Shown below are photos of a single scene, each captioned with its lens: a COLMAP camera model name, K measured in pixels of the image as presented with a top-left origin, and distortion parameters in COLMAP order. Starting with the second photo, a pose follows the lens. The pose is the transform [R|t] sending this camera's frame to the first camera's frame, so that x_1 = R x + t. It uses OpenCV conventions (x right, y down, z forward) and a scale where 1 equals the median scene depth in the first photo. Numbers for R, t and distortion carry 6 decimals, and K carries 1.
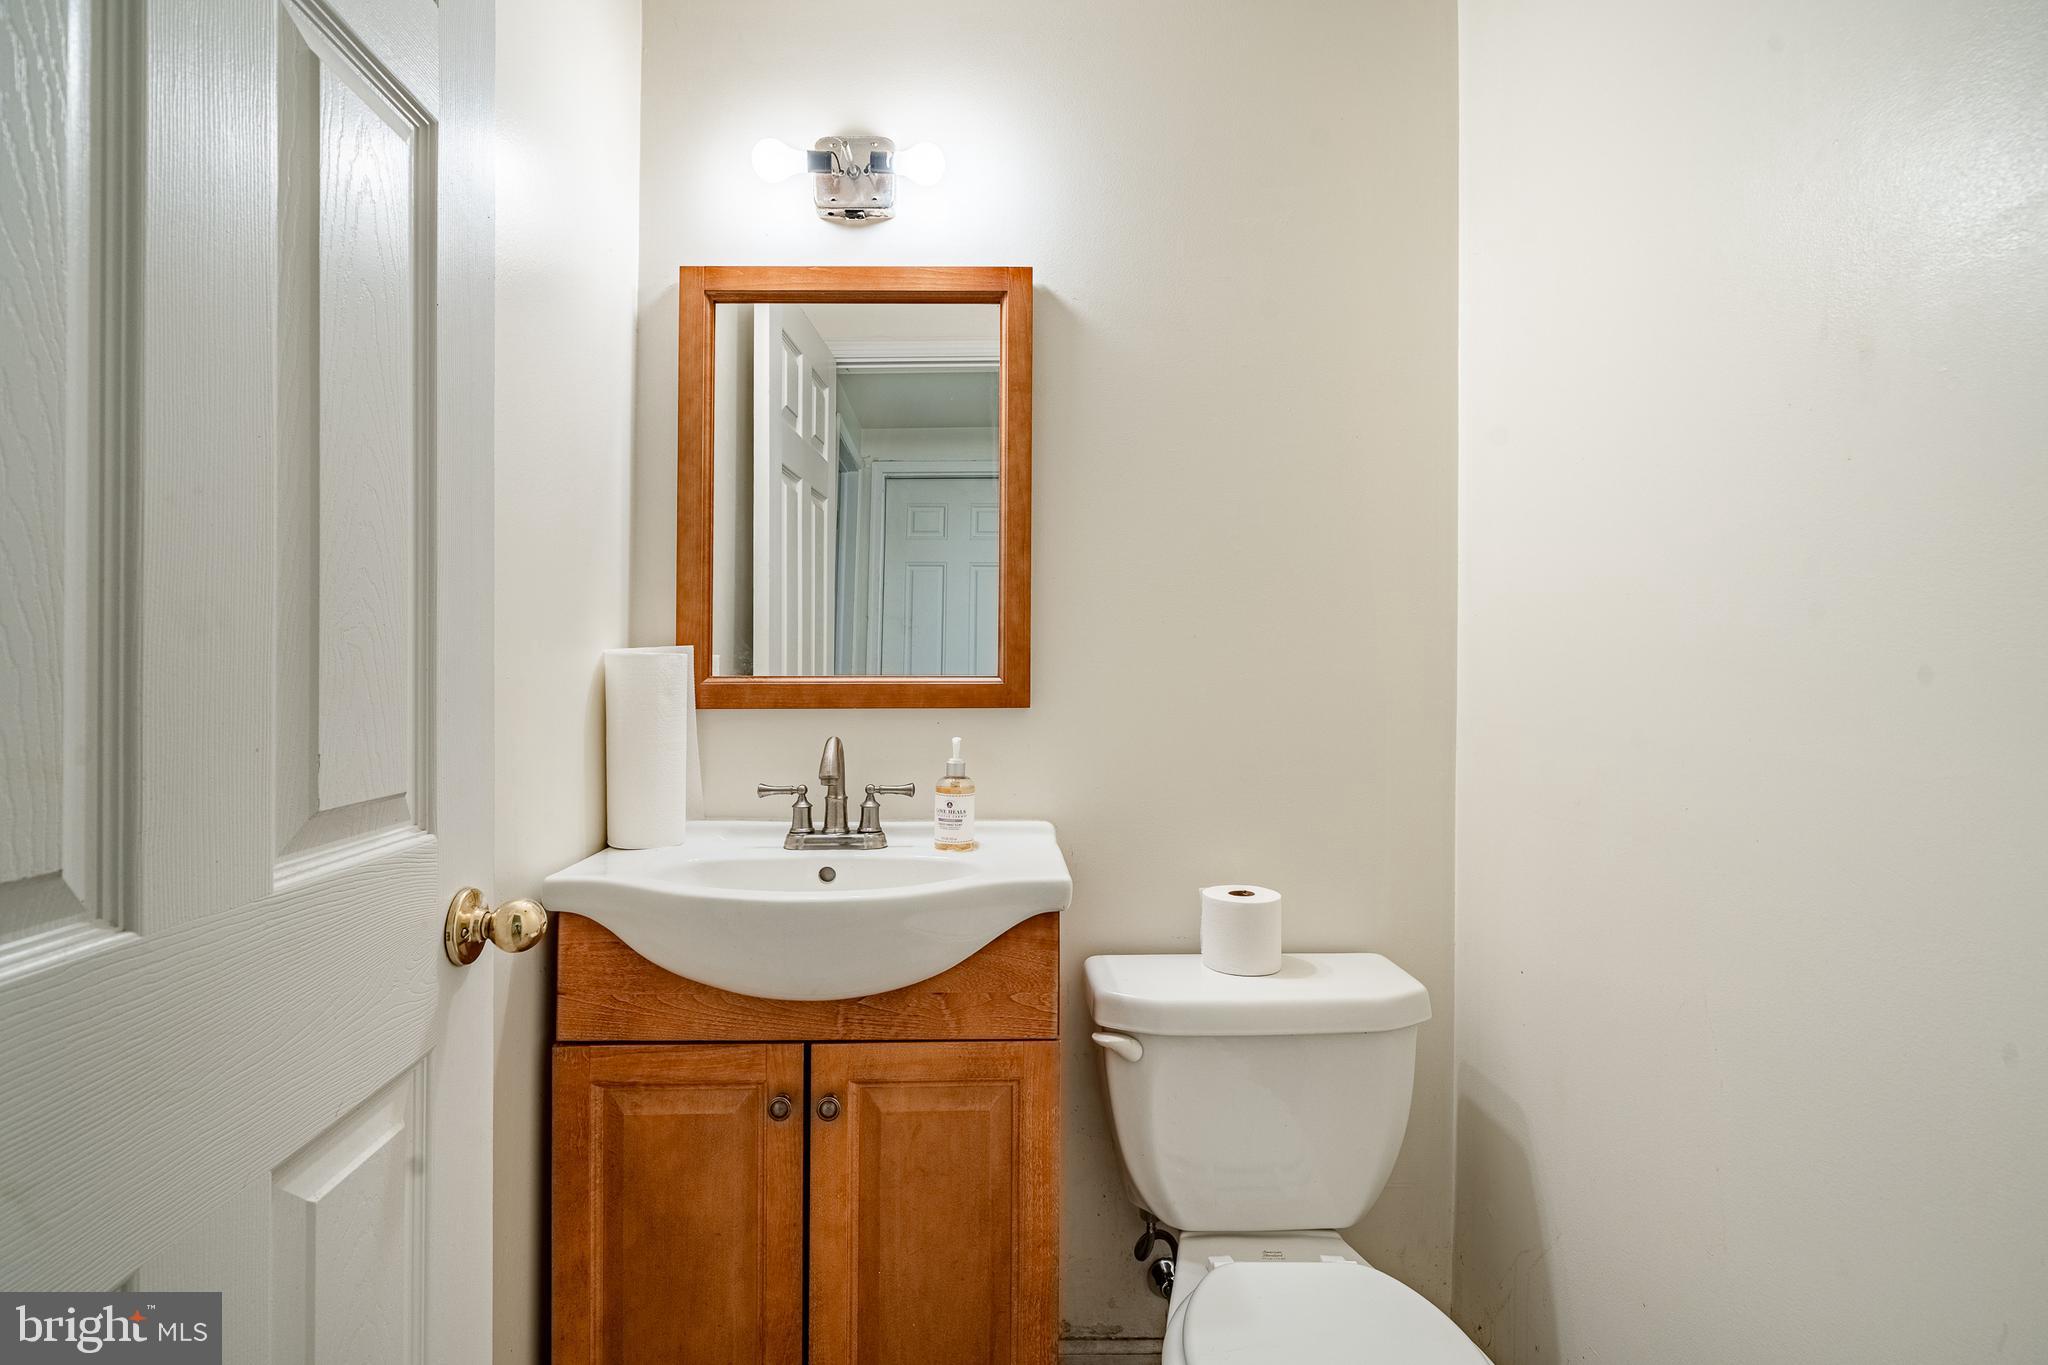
lens RADIAL K [[879.8, 0, 1024.0], [0, 879.8, 682.5], [0, 0, 1]] dist [-0.003992, -0.000143]
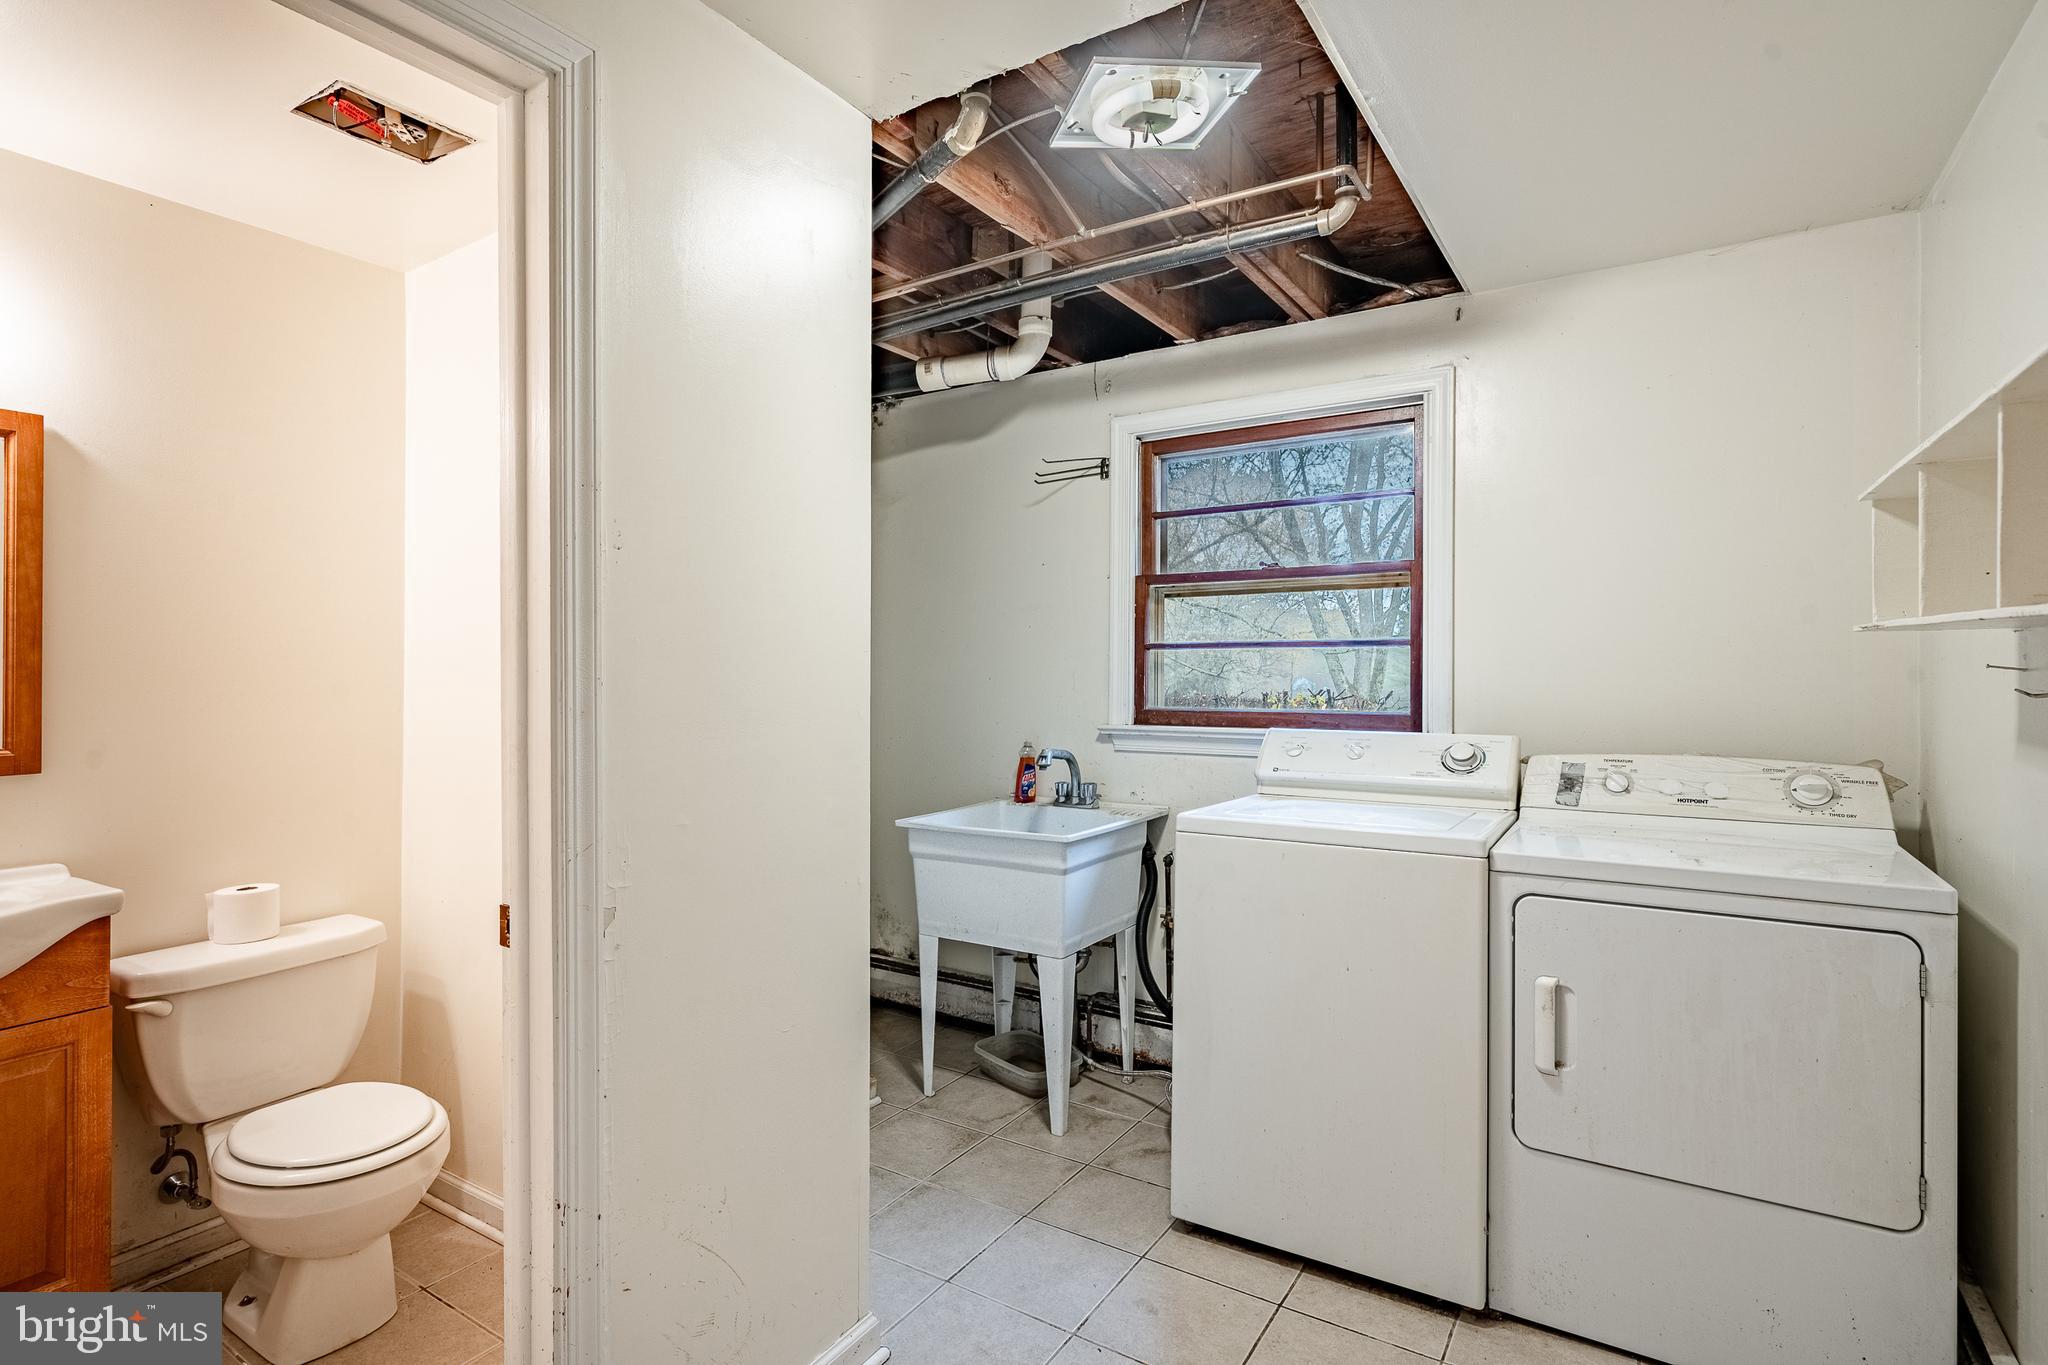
lens RADIAL K [[1017.0, 0, 1026.9], [0, 1017.0, 668.6], [0, 0, 1]] dist [-0.002026, -0.001303]
pose [[0.535908, 0.003586, 0.844269, -0.518673], [-0.000756, 0.999993, -0.003767, -0.129309], [-0.844276, 0.001381, 0.535906, -1.069521]]
